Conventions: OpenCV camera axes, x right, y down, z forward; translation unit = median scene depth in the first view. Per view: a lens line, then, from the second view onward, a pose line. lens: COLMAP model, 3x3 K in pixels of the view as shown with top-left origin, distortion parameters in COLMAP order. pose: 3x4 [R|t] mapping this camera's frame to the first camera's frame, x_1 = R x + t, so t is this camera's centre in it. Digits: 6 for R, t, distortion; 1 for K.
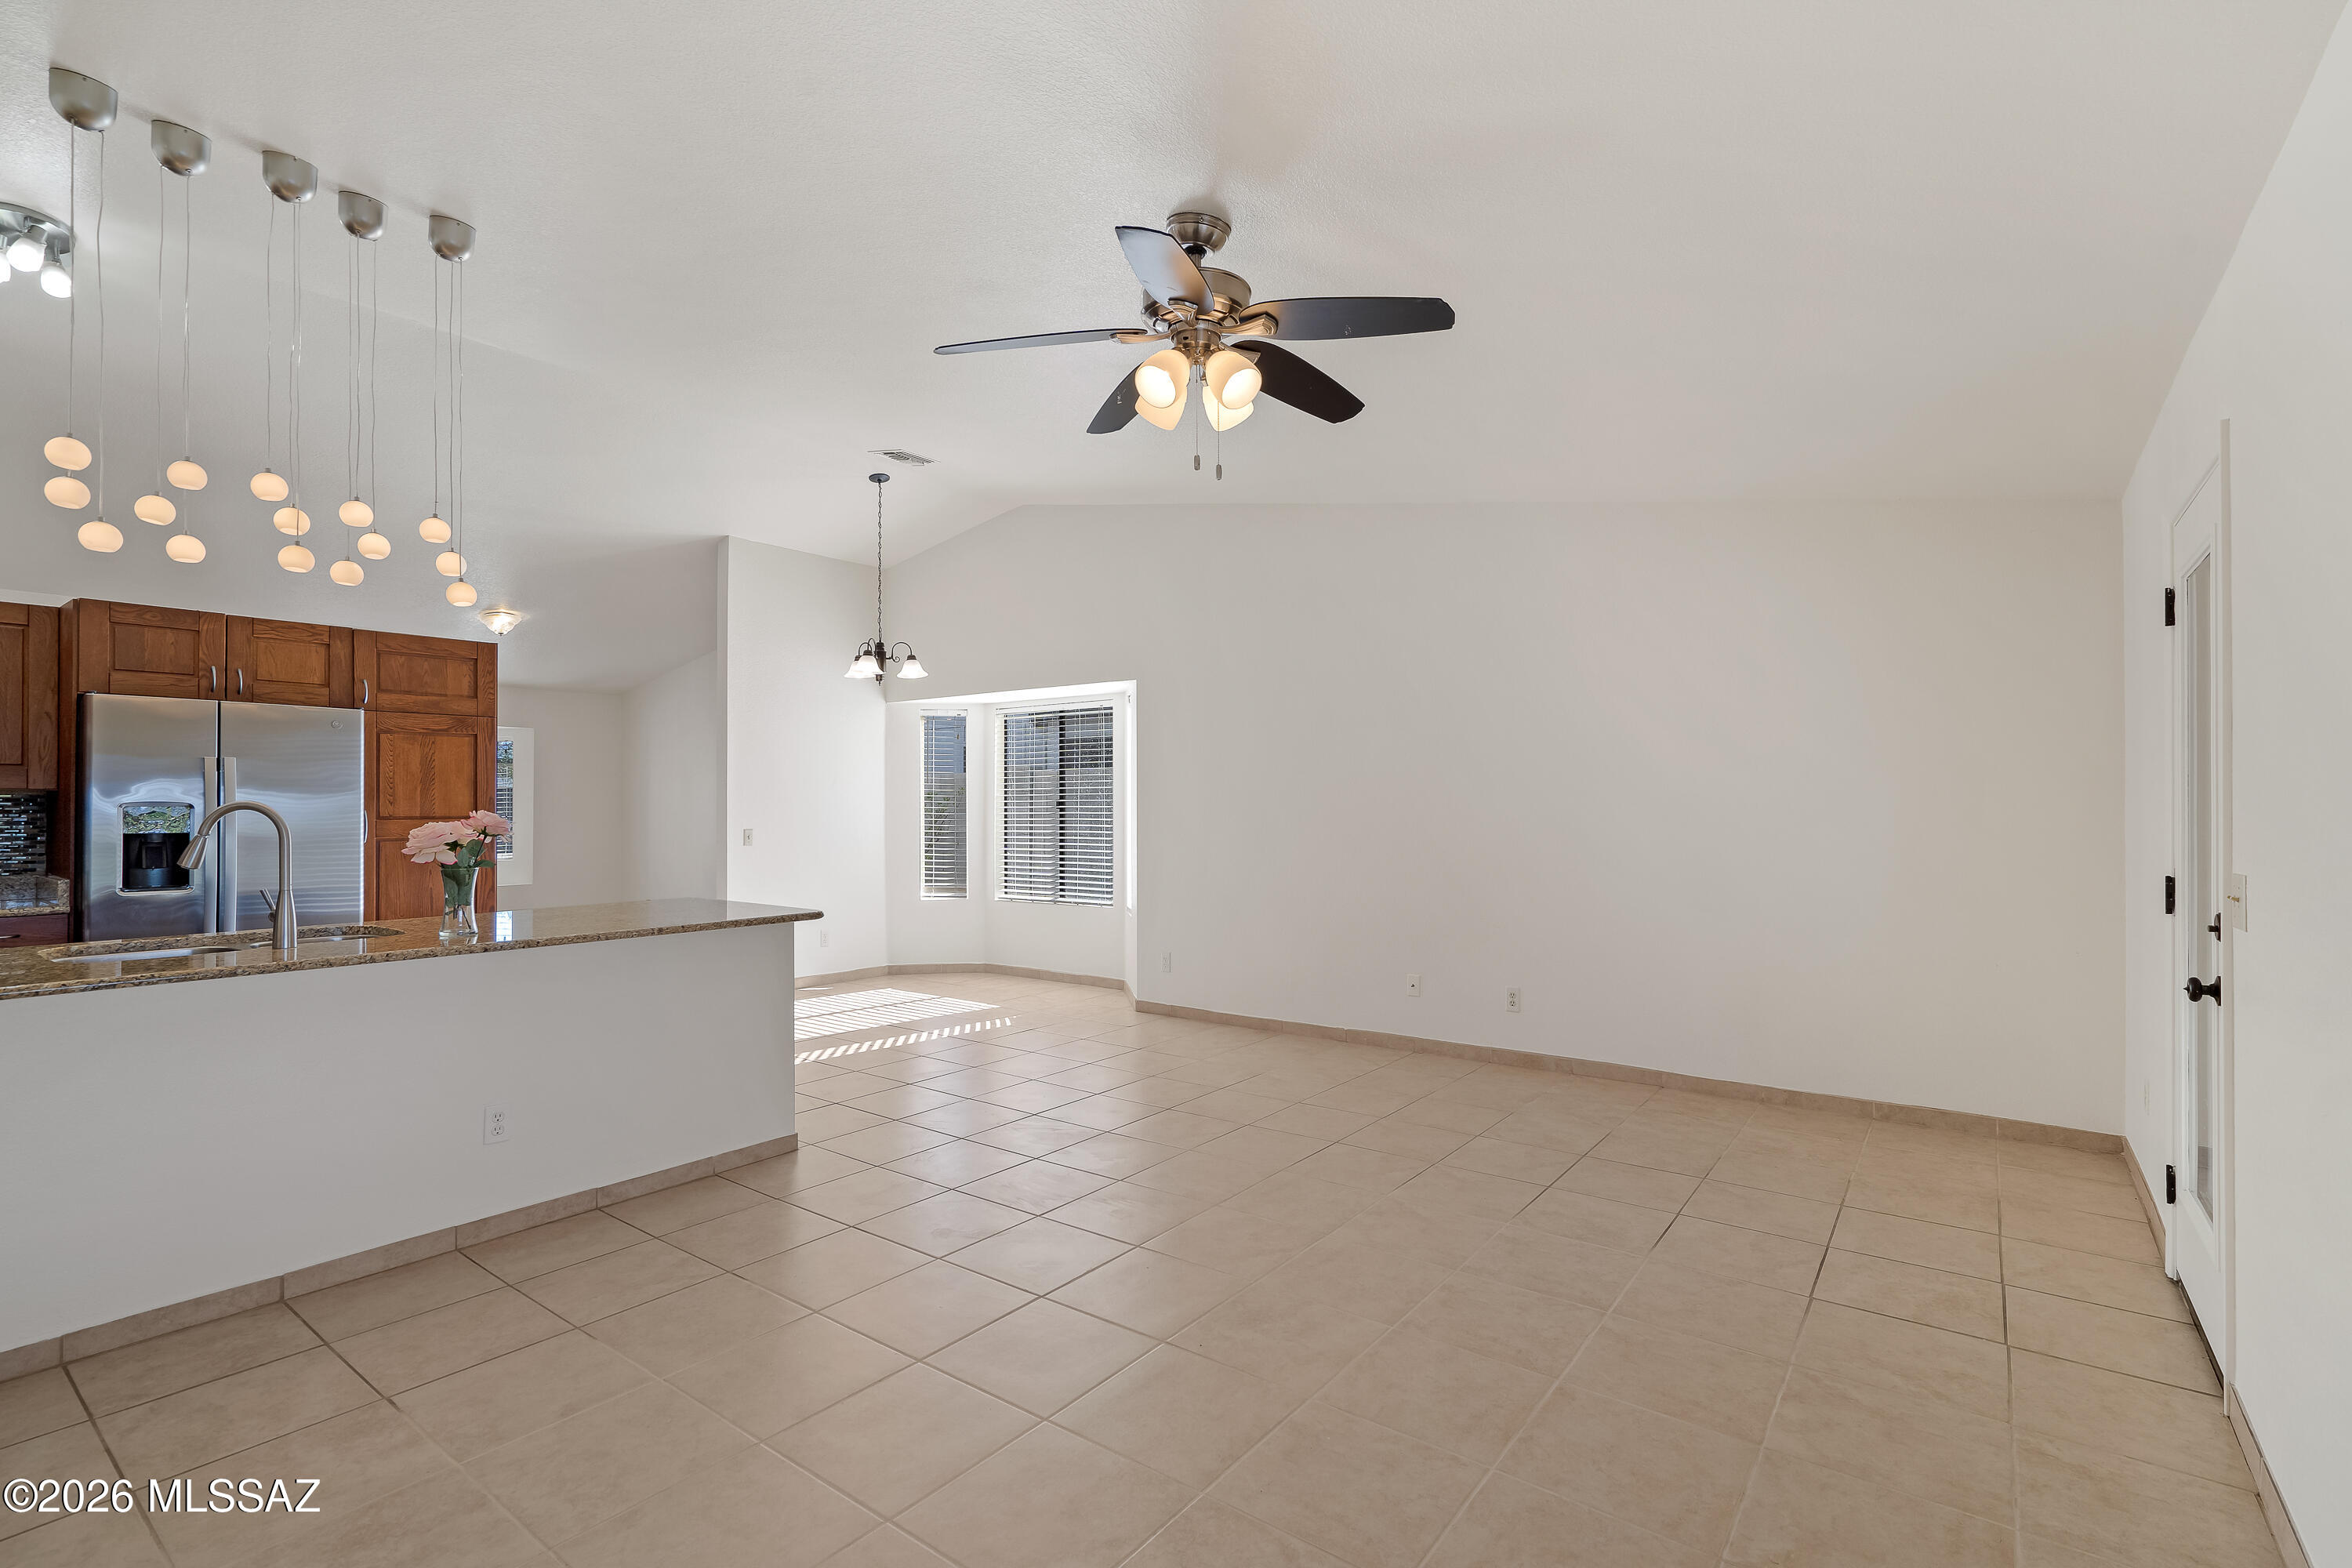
lens RADIAL K [[1071.7, 0, 1168.6], [0, 1071.7, 783.0], [0, 0, 1]] dist [-0.001505, 0.000662]
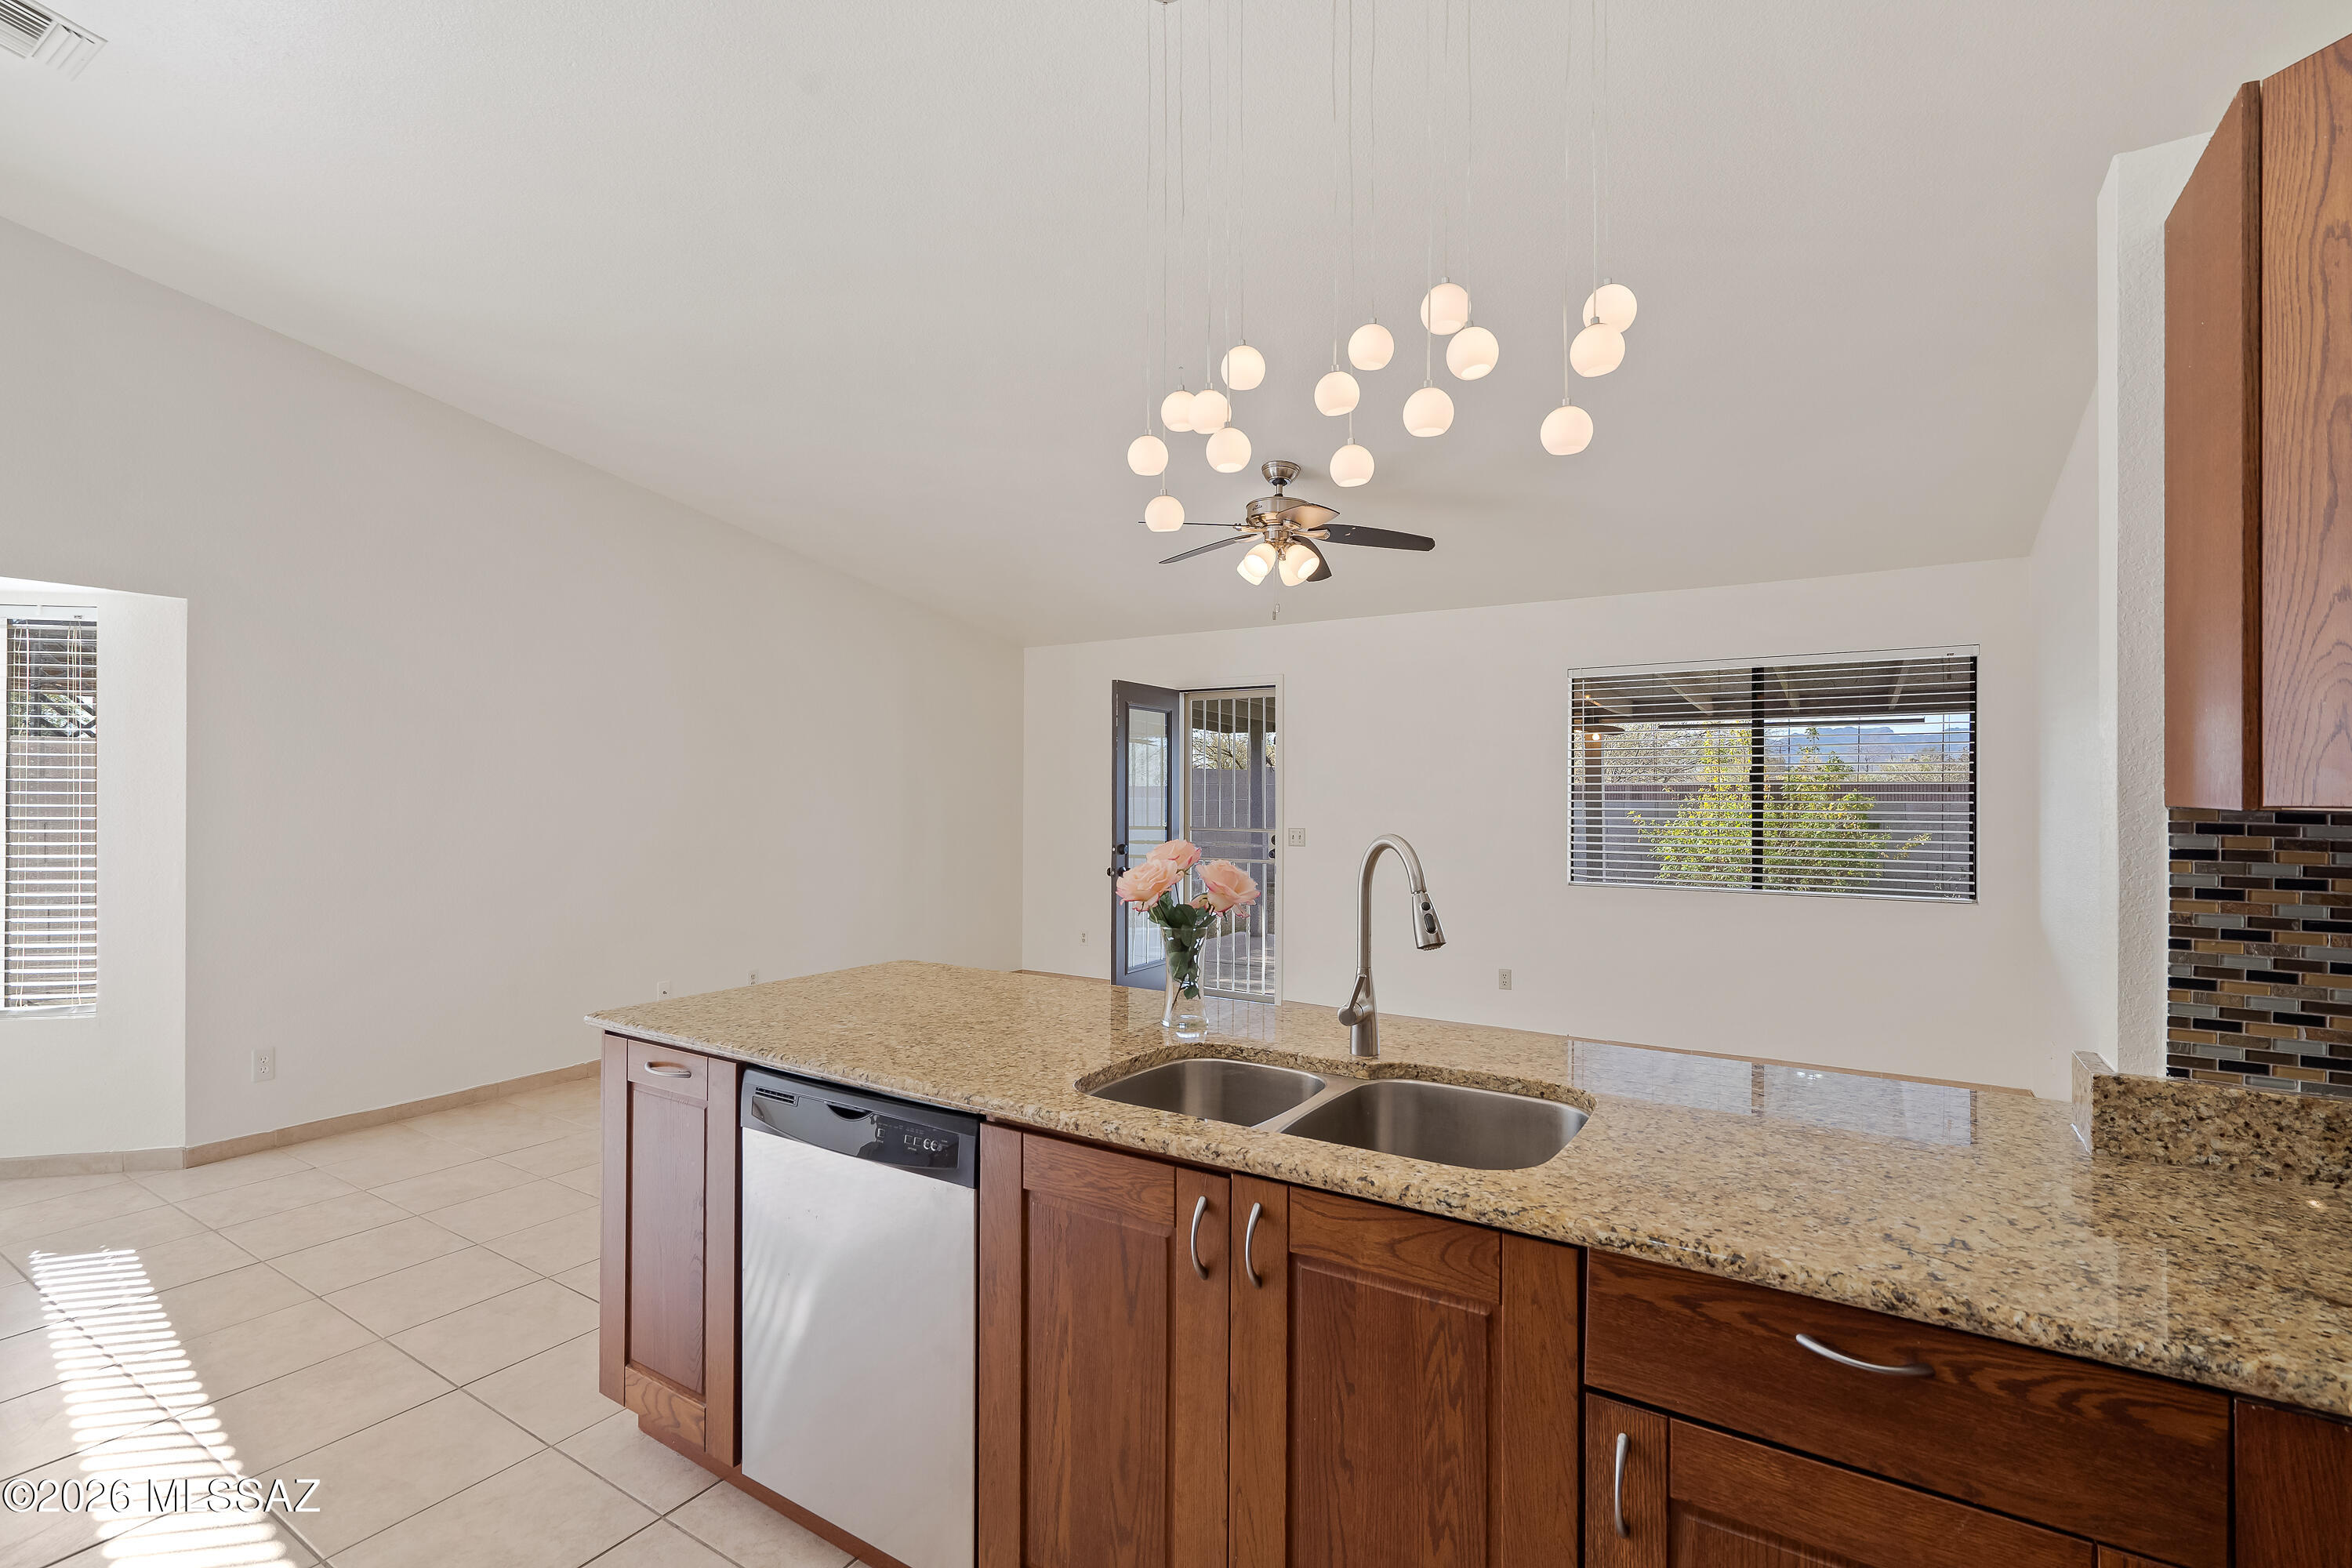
lens RADIAL K [[1071.7, 0, 1168.6], [0, 1071.7, 783.0], [0, 0, 1]] dist [-0.001505, 0.000662]
pose [[-0.077281, 0.008361, 0.996974, -0.918755], [-0.021567, 0.999717, -0.010056, -0.002634], [-0.996776, -0.022279, -0.077079, 0.732480]]
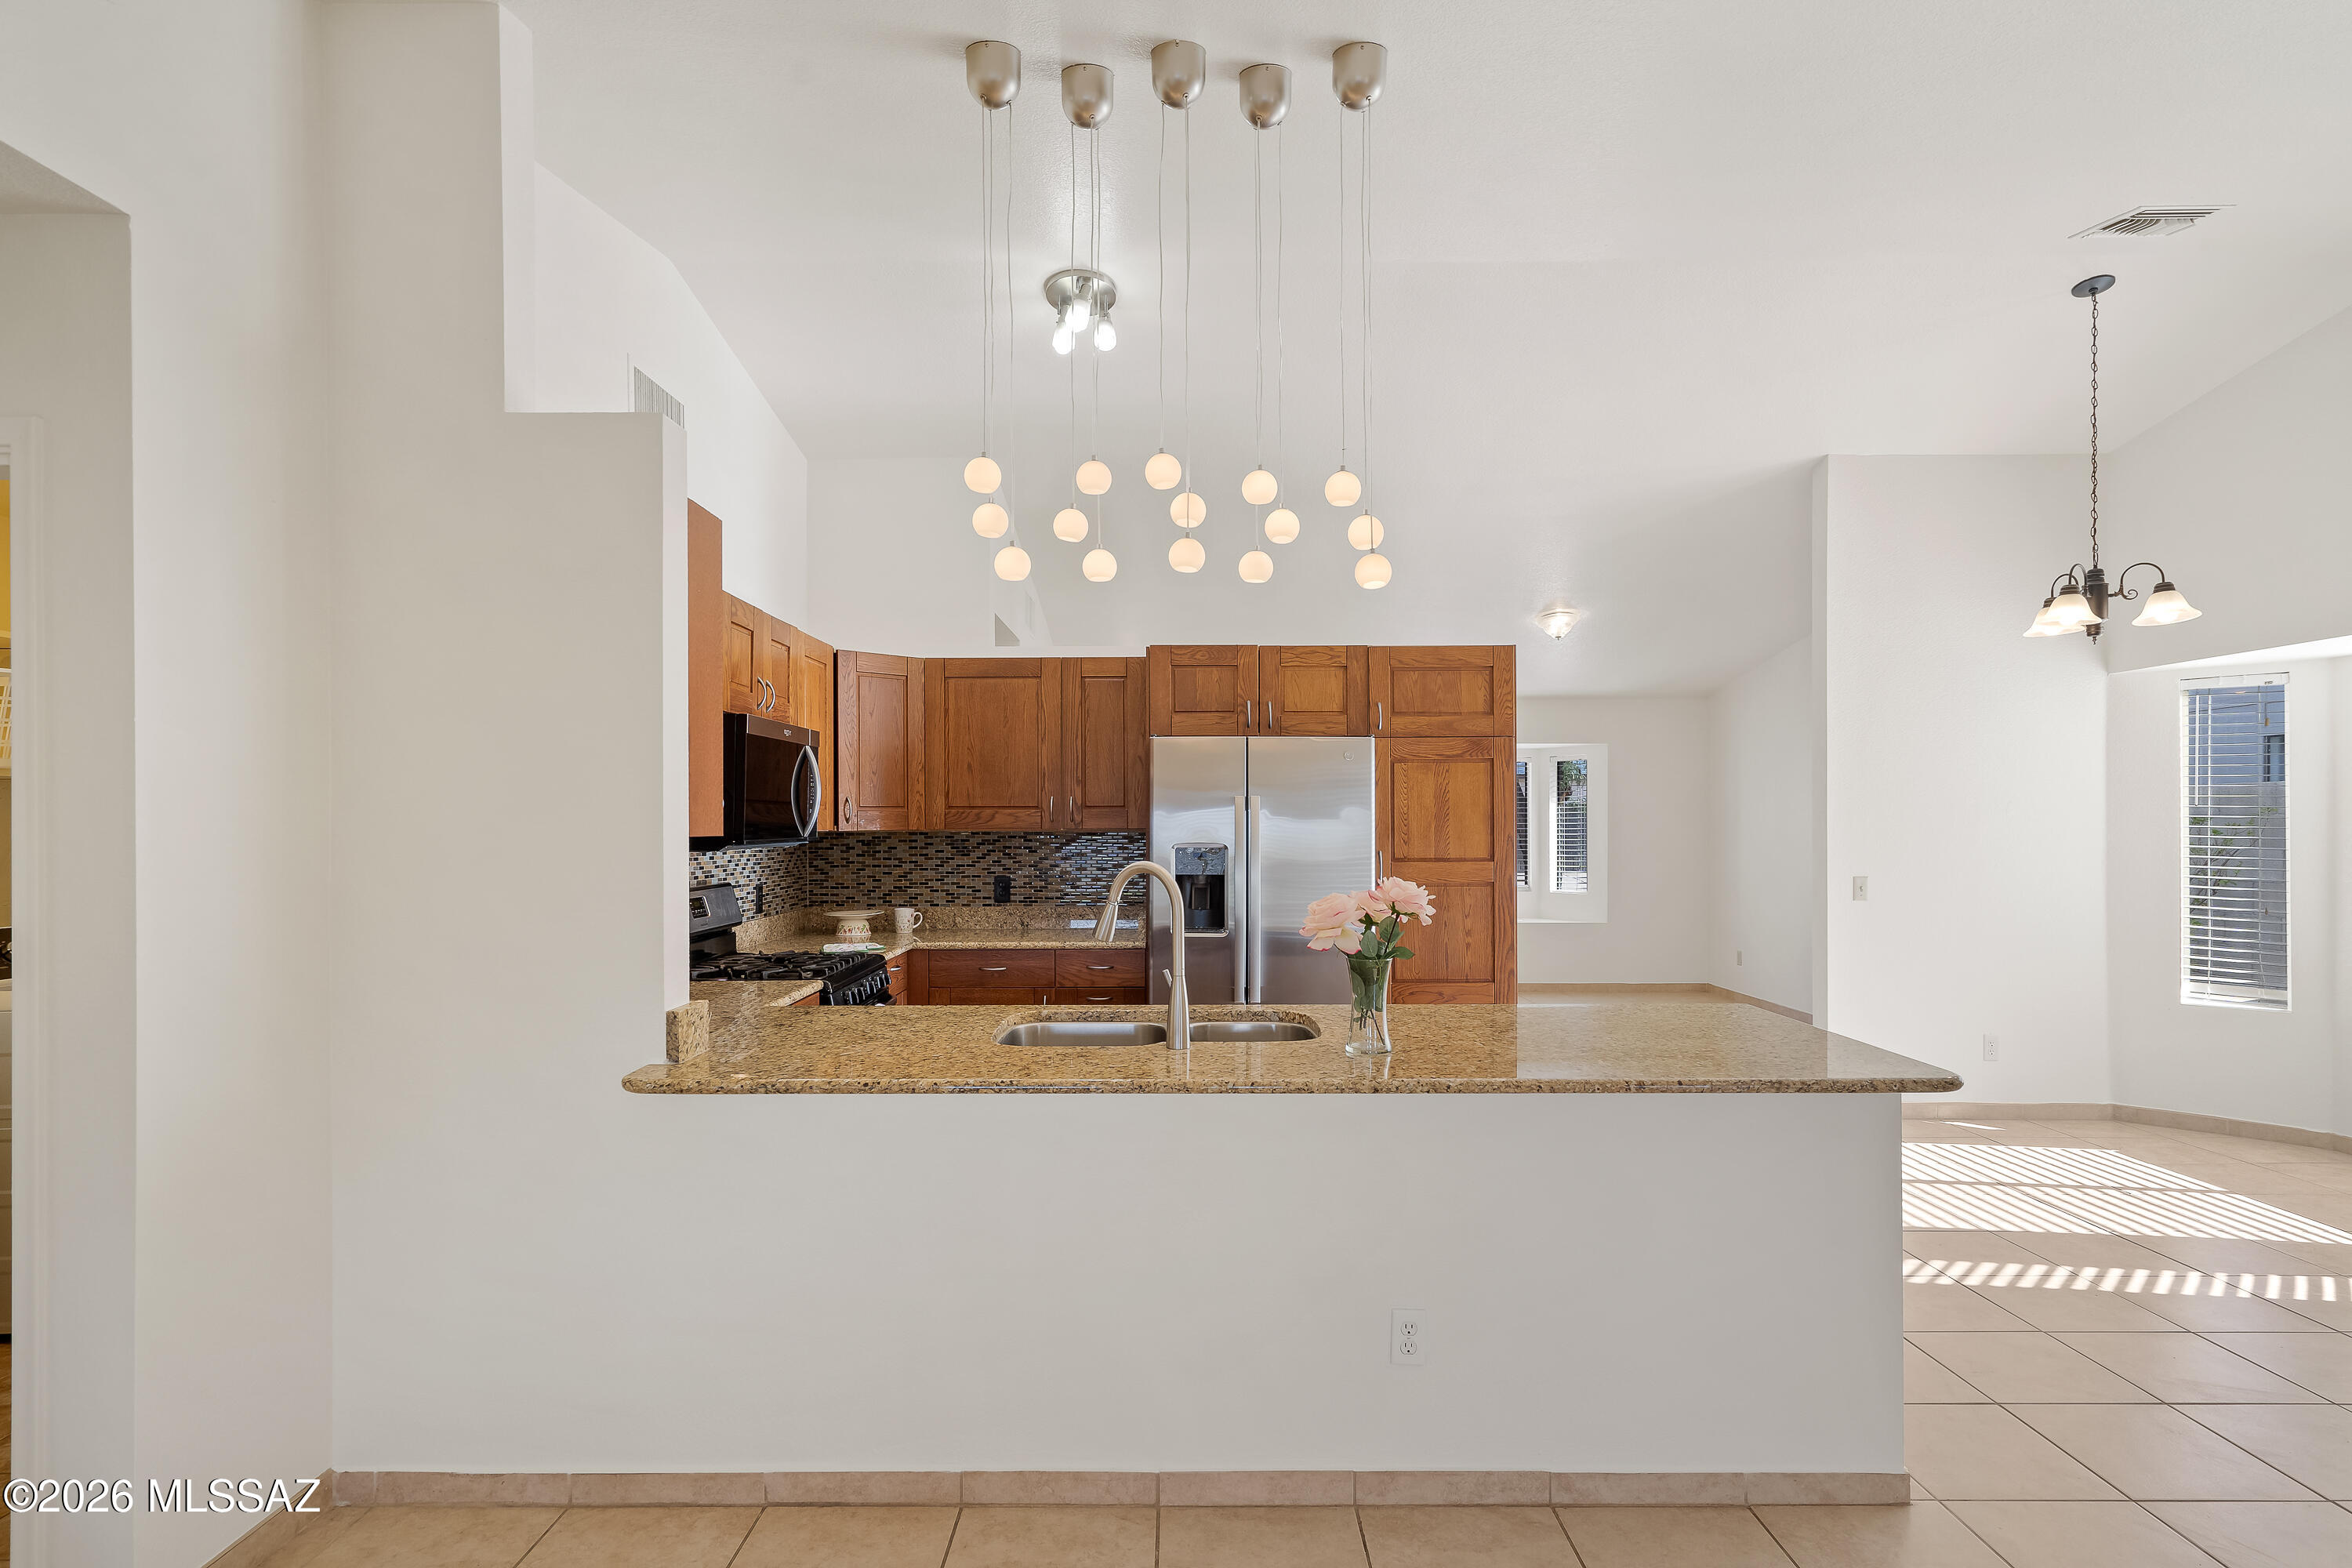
lens RADIAL K [[1181.1, 0, 1173.2], [0, 1181.1, 827.1], [0, 0, 1]] dist [-0.001315, 0.000771]
pose [[0.600084, 0.005486, -0.799918, -0.078132], [0.016823, 0.999669, 0.019476, -0.016803], [0.799760, -0.025144, 0.599793, 0.294481]]
